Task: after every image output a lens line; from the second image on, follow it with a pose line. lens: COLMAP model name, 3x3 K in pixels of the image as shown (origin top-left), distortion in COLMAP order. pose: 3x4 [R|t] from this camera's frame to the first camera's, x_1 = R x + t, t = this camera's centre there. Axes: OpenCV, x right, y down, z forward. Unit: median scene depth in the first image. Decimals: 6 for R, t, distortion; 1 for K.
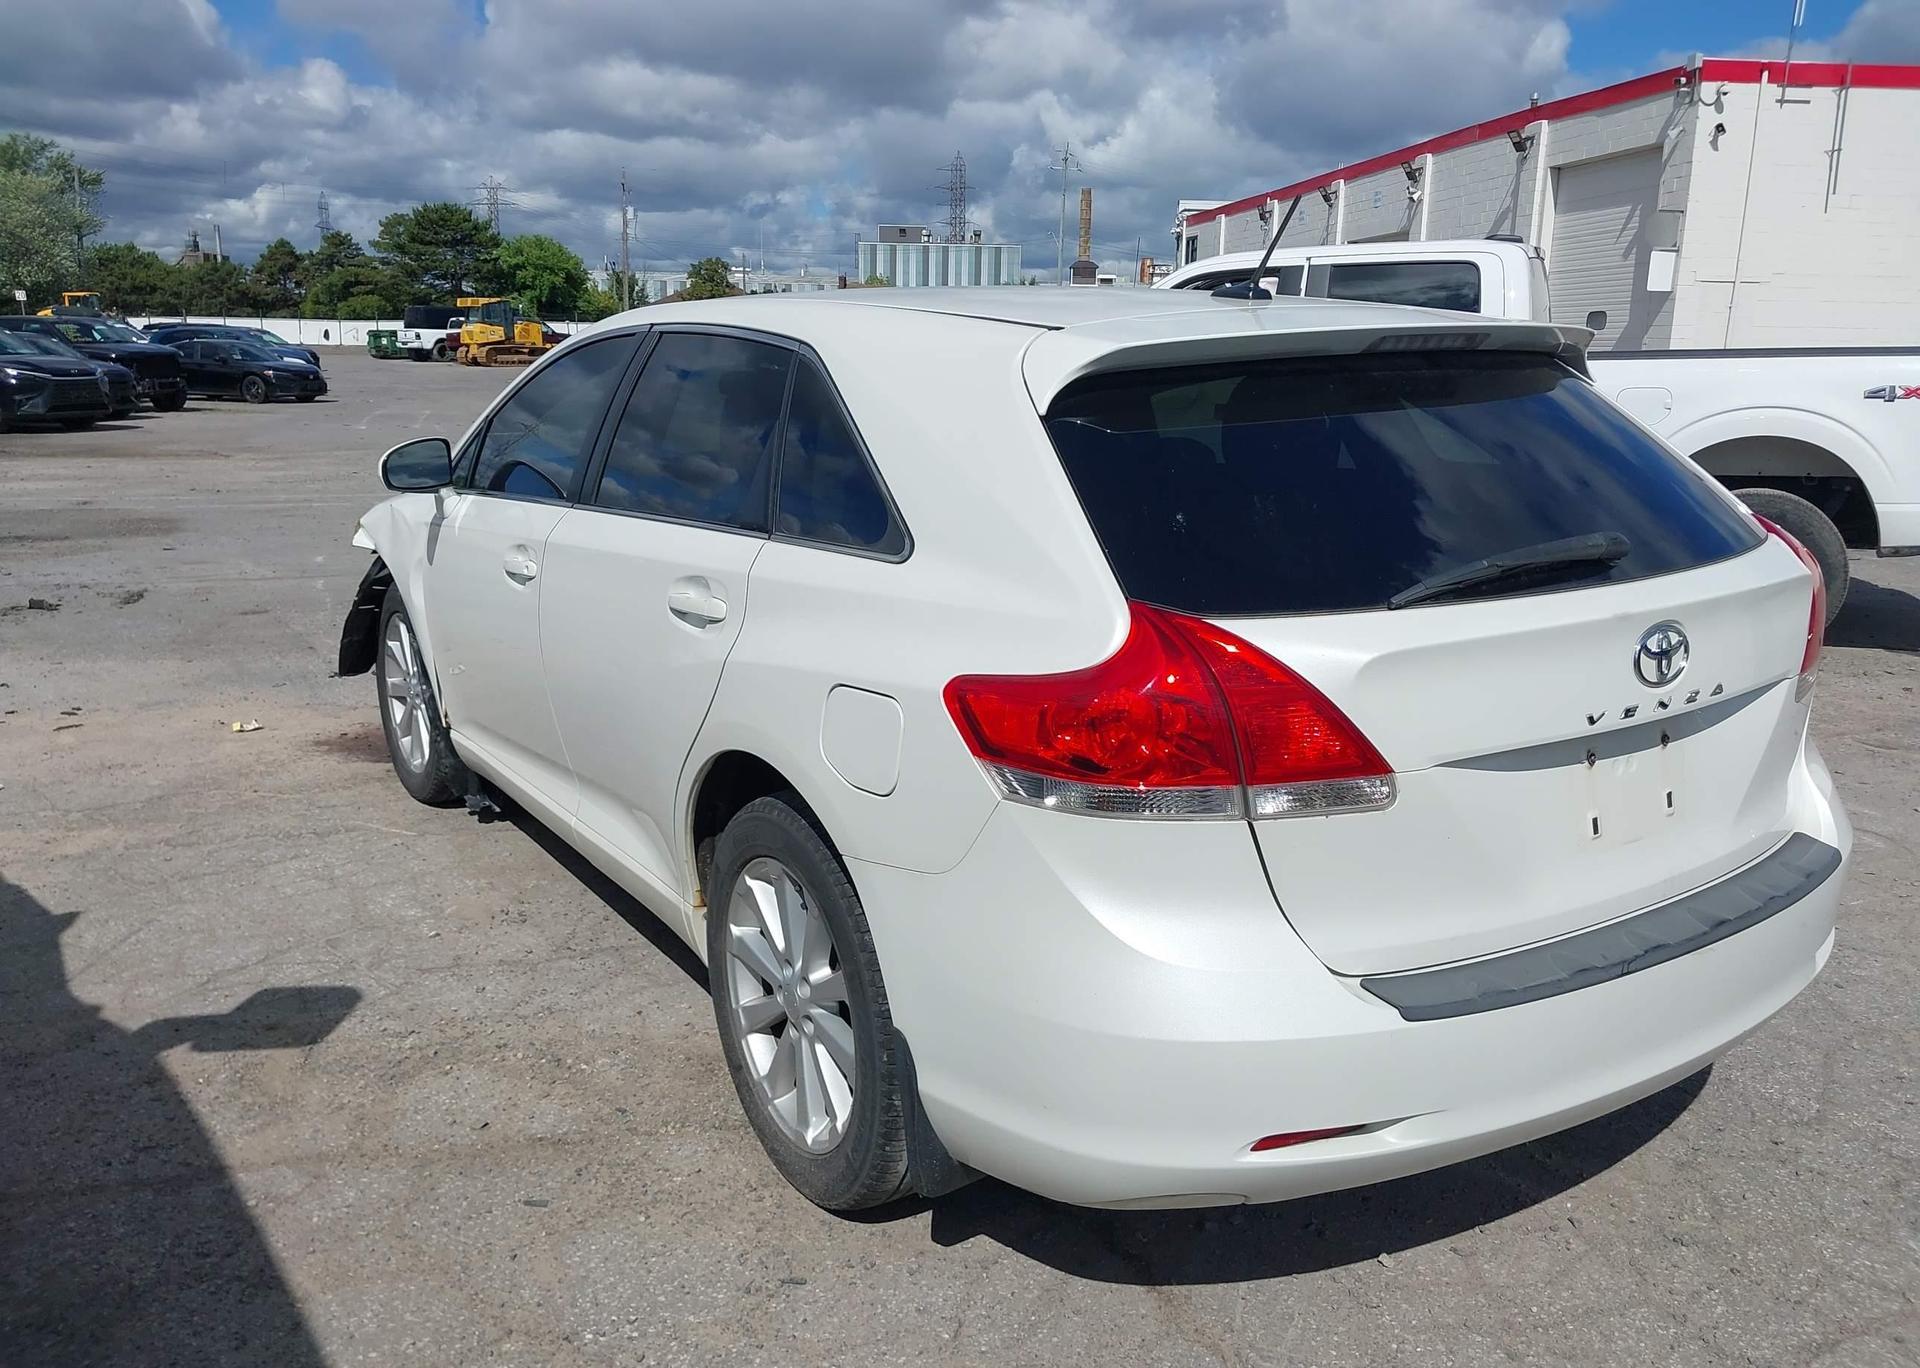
lens RADIAL K [[1554.8, 0, 953.5], [0, 1554.8, 689.0], [0, 0, 1]] dist [0.014321, -0.008763]
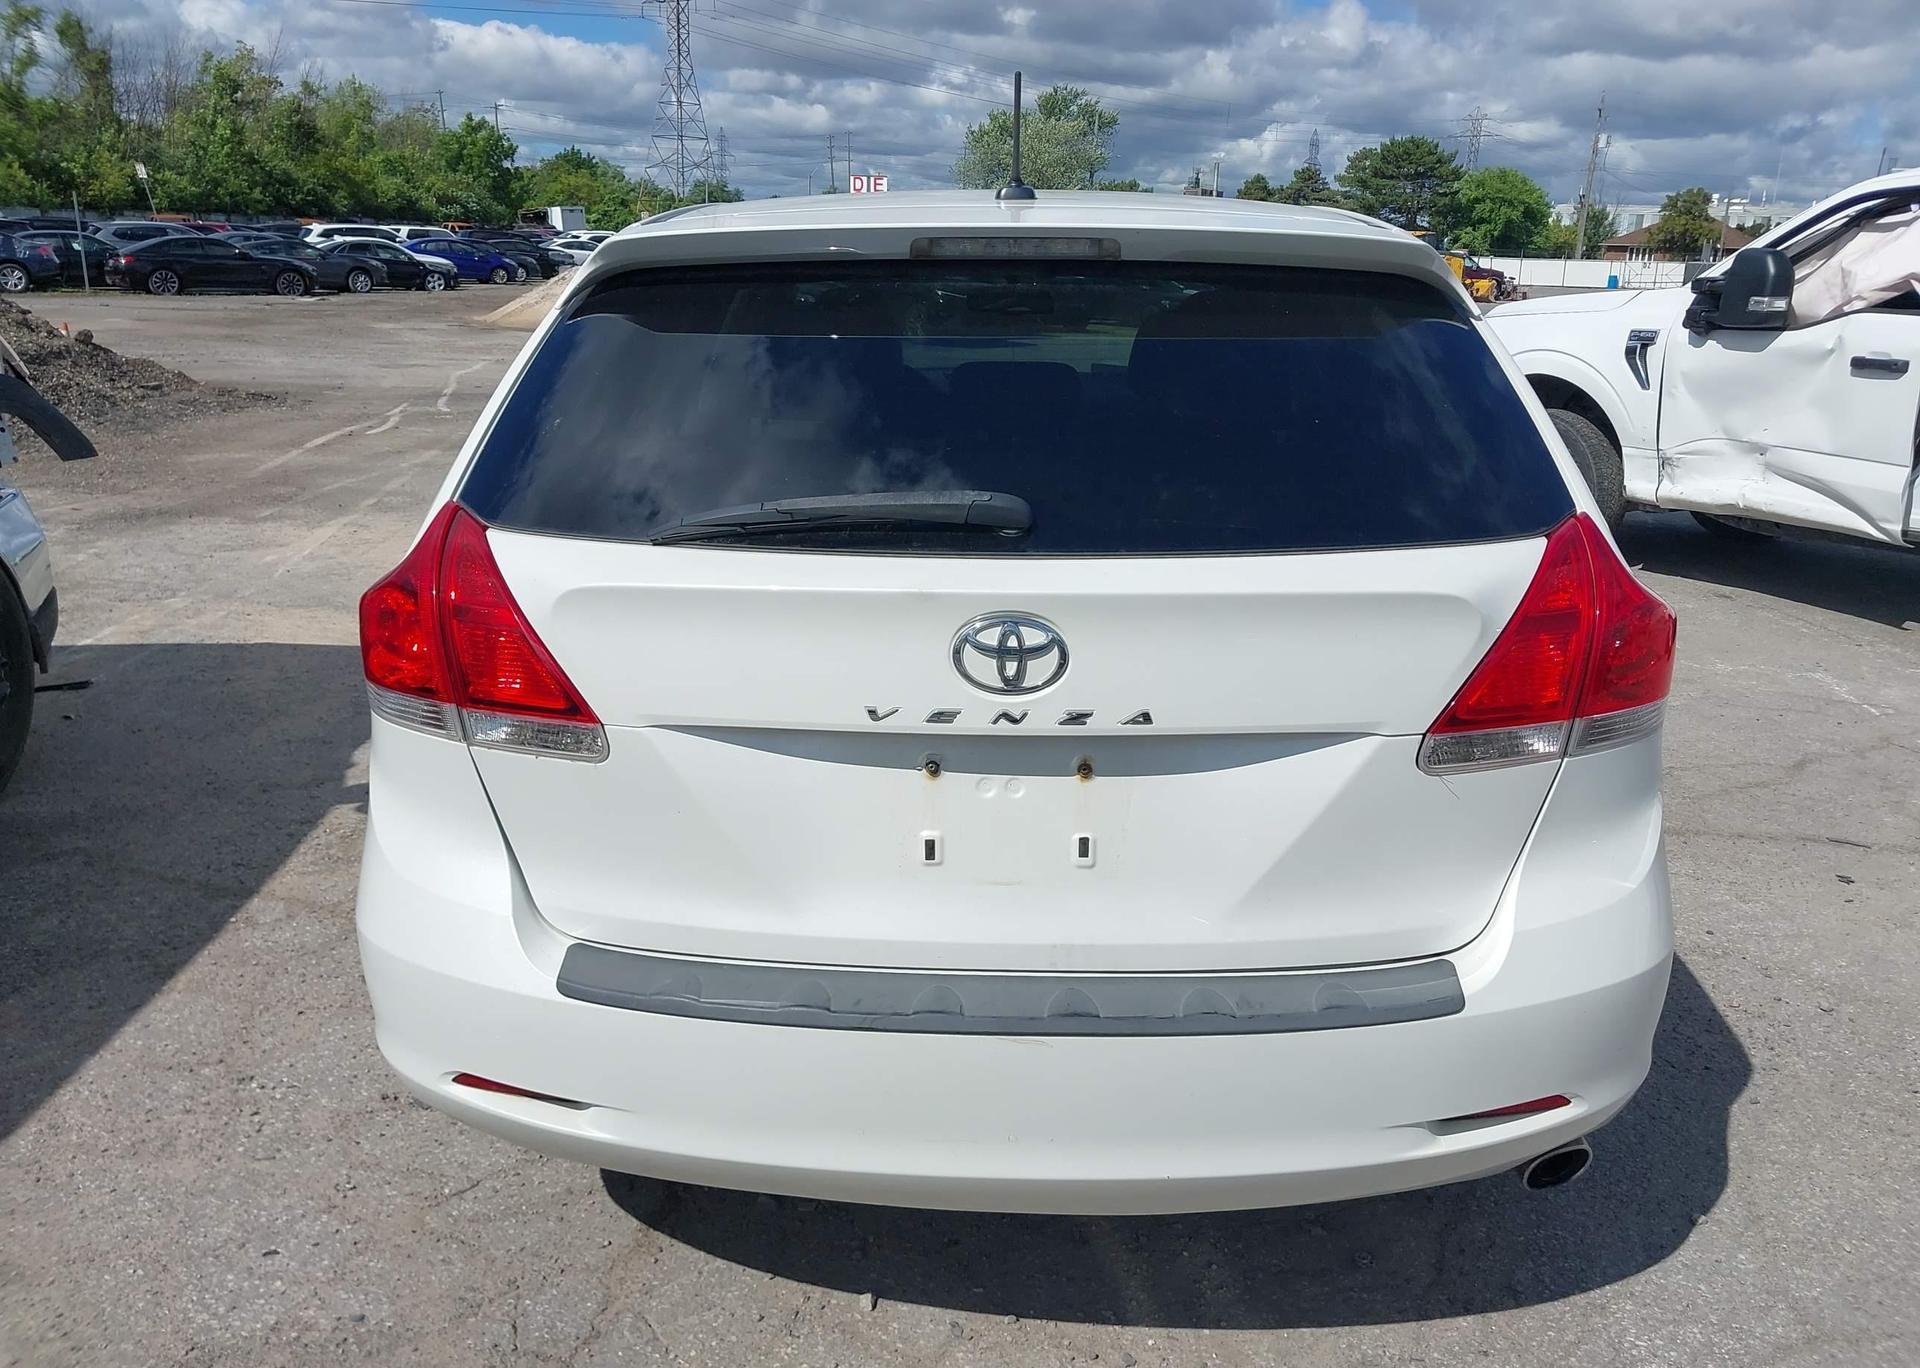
lens RADIAL K [[1542.3, 0, 954.1], [0, 1542.3, 688.5], [0, 0, 1]] dist [0.011692, 0.008939]
pose [[0.824371, 0.169093, -0.540203, 0.095253], [-0.147161, 0.985546, 0.083920, -0.007280], [0.546585, 0.010315, 0.837340, 0.038210]]
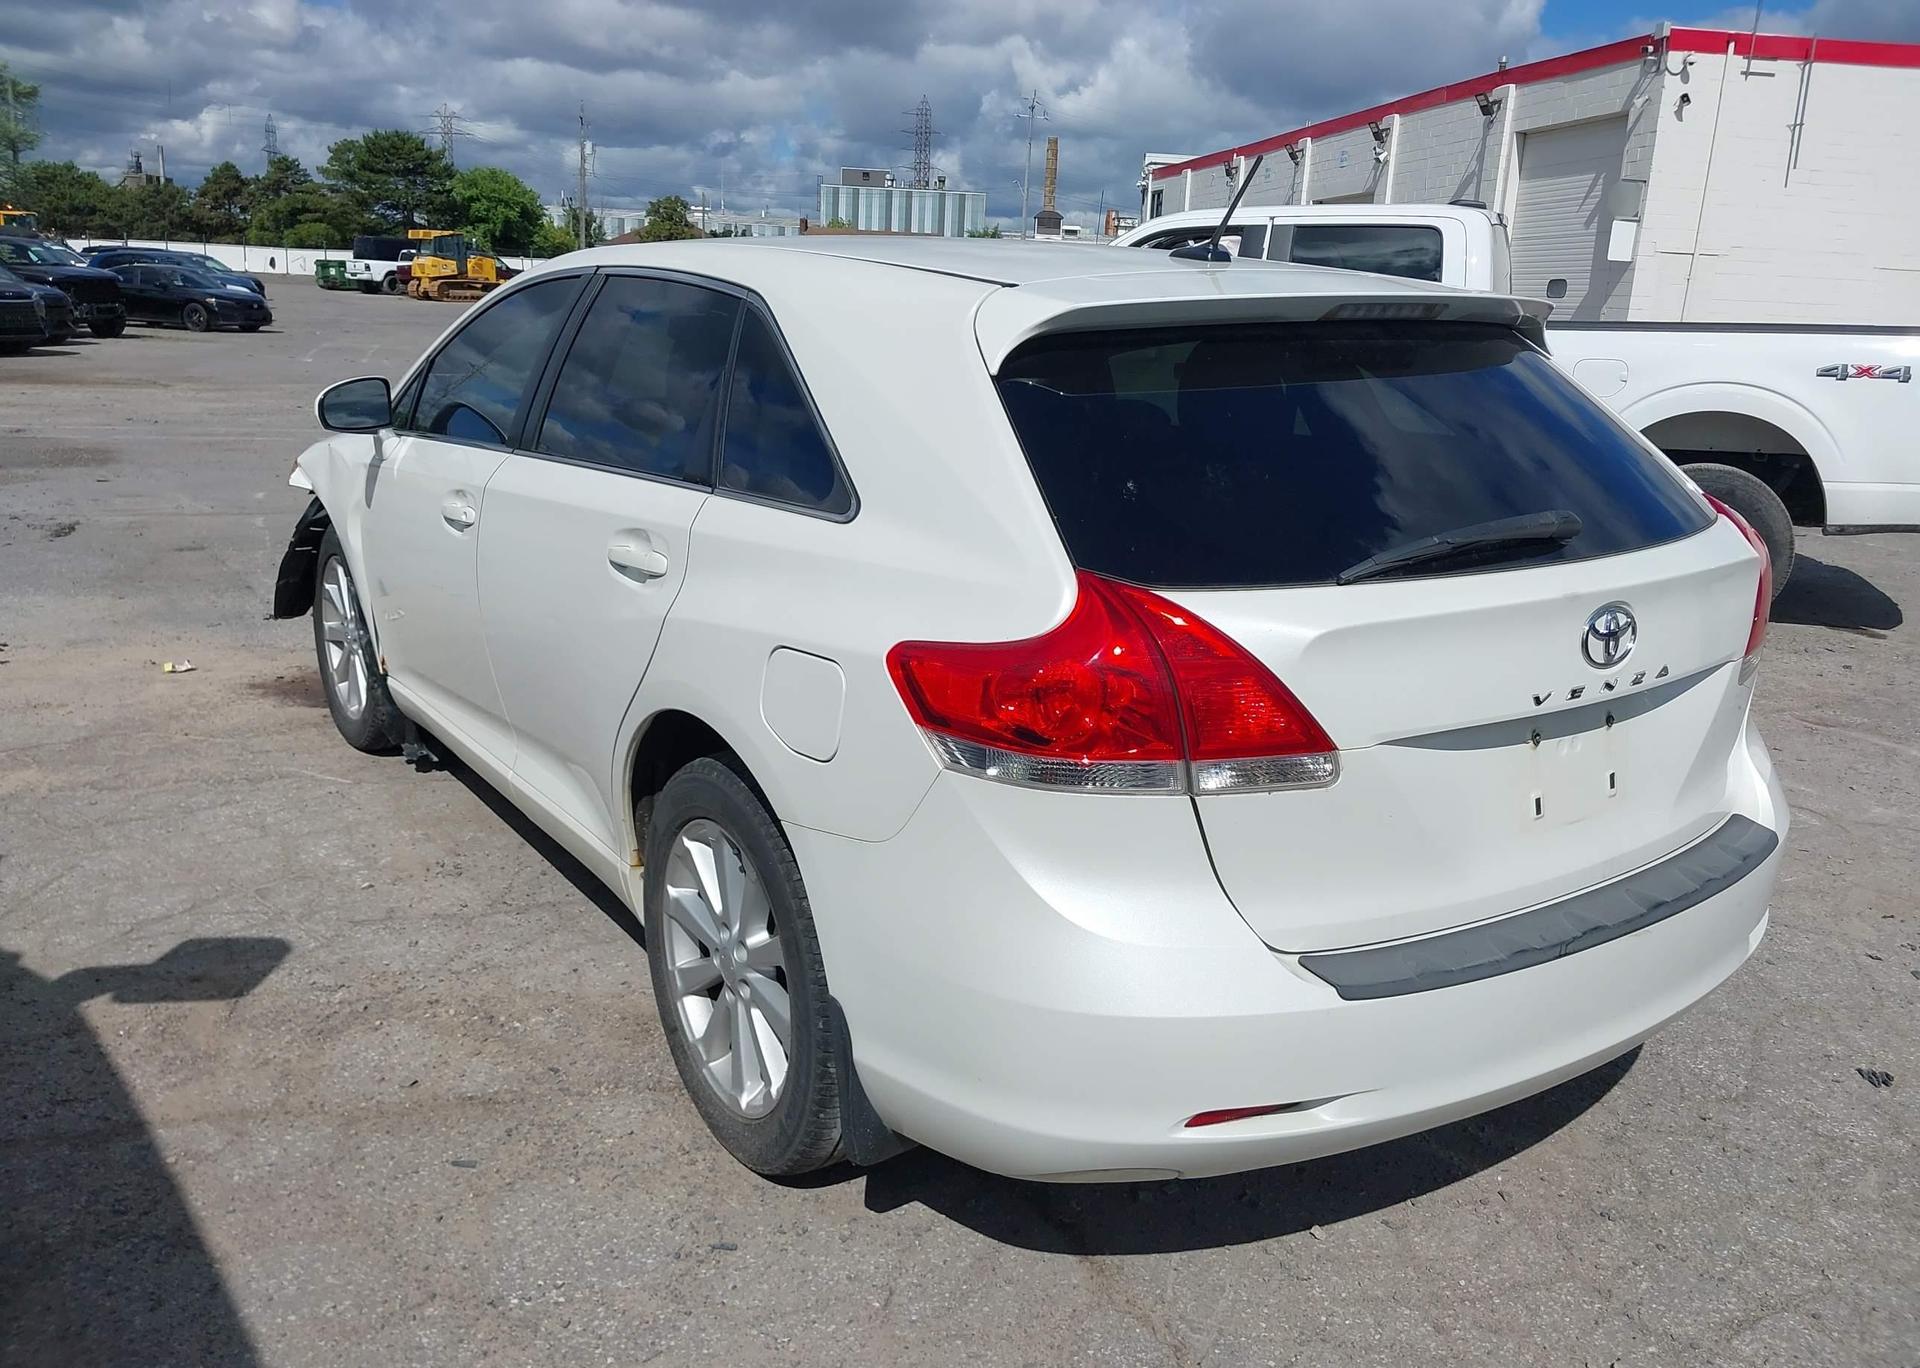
lens RADIAL K [[1557.8, 0, 960.0], [0, 1557.8, 684.0], [0, 0, 1]] dist [0.007457, 0.008305]
pose [[0.999210, 0.021630, 0.033329, 0.000822], [-0.022564, 0.999356, 0.027909, -0.001089], [-0.032704, -0.028639, 0.999055, 0.001925]]
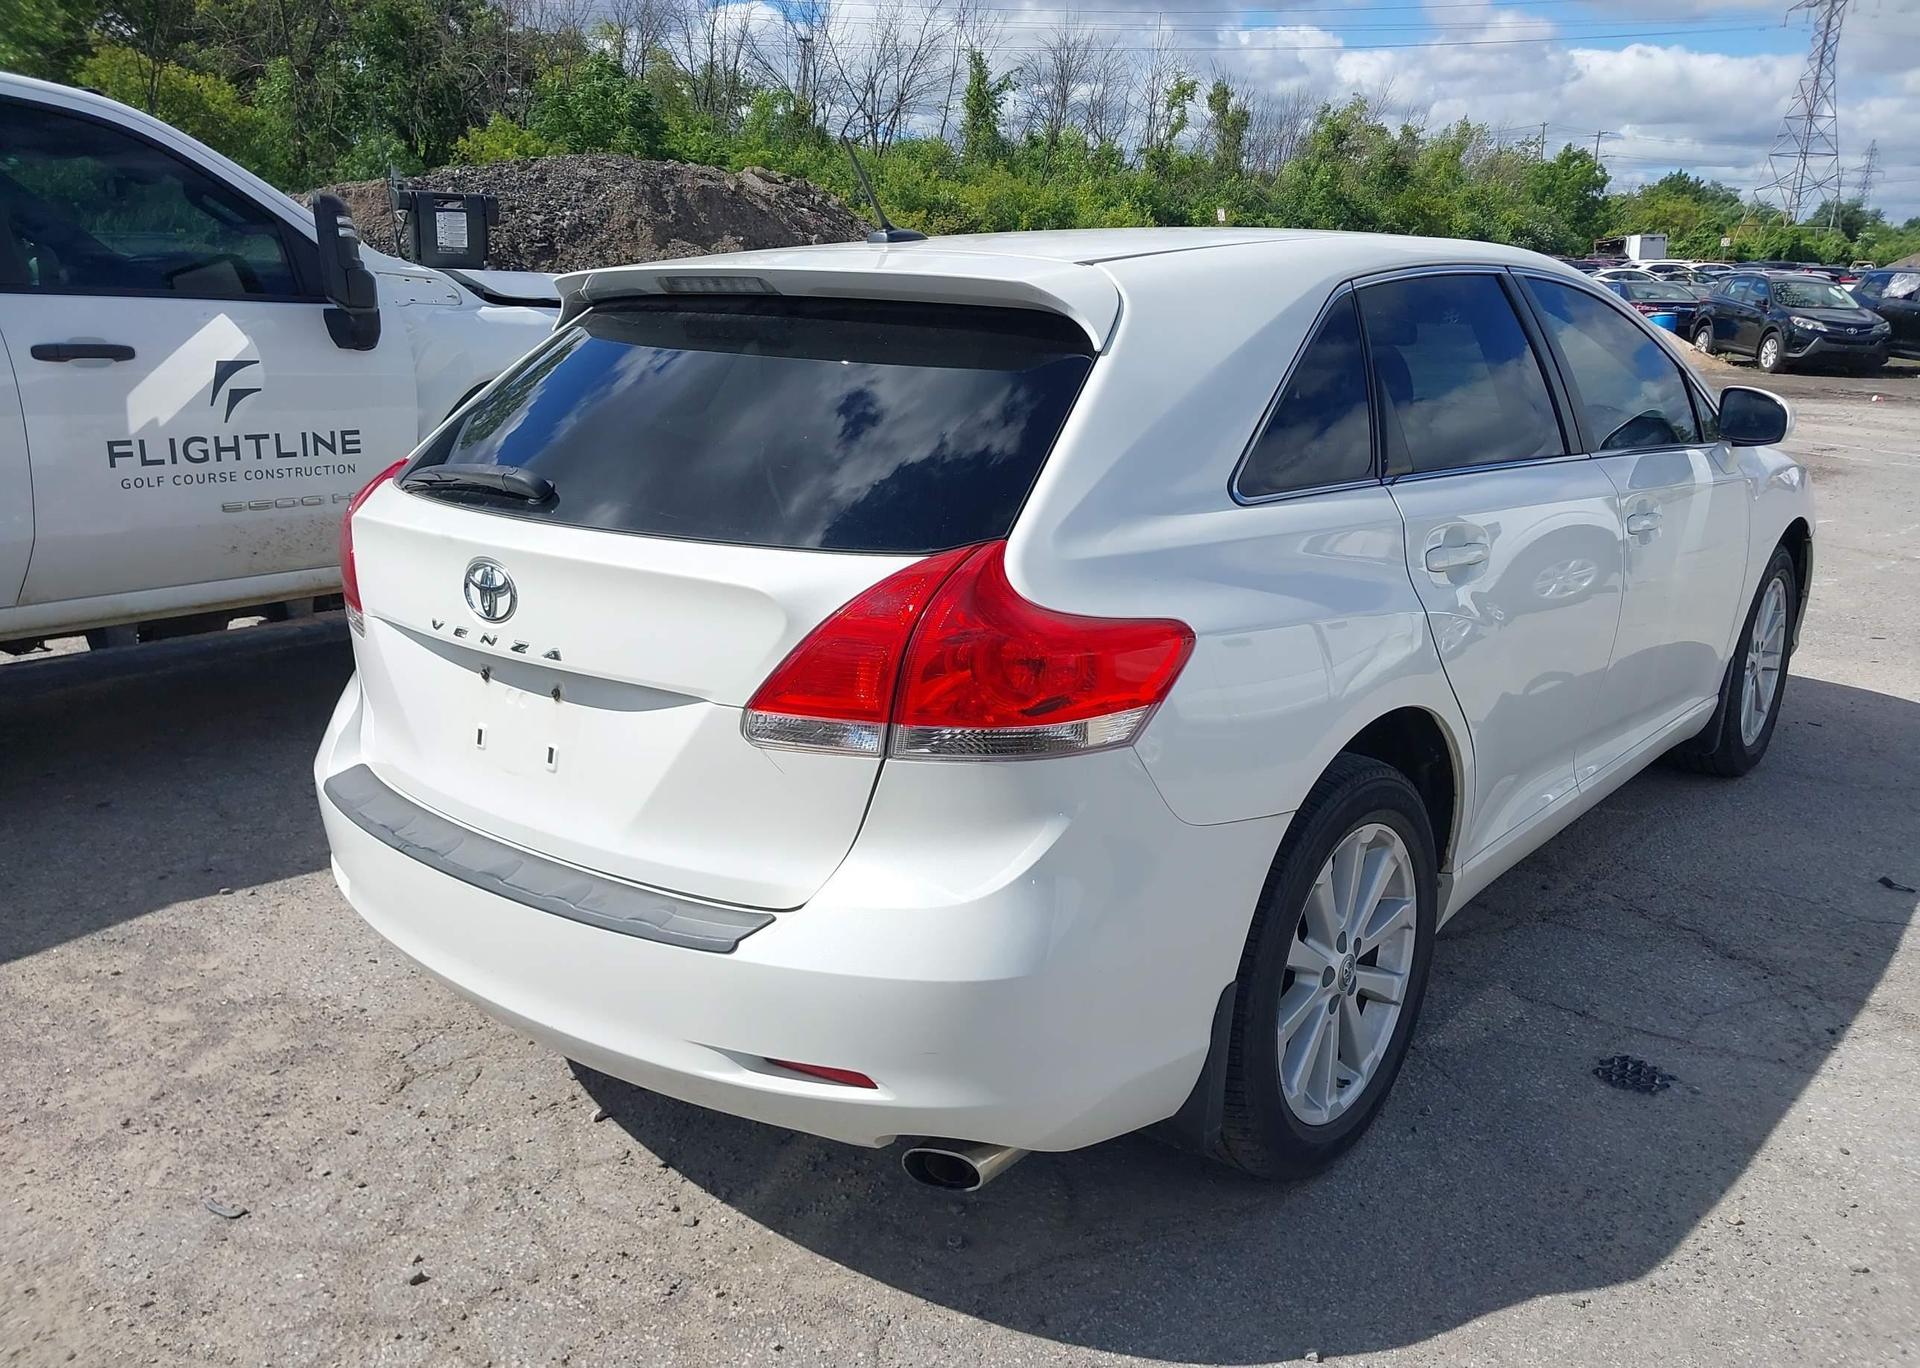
lens RADIAL K [[1554.8, 0, 953.5], [0, 1554.8, 689.0], [0, 0, 1]] dist [0.014321, -0.008763]
pose [[0.273120, 0.252666, -0.928205, 0.168828], [-0.225231, 0.954867, 0.193650, -0.025526], [0.935241, 0.156171, 0.317701, 0.108724]]
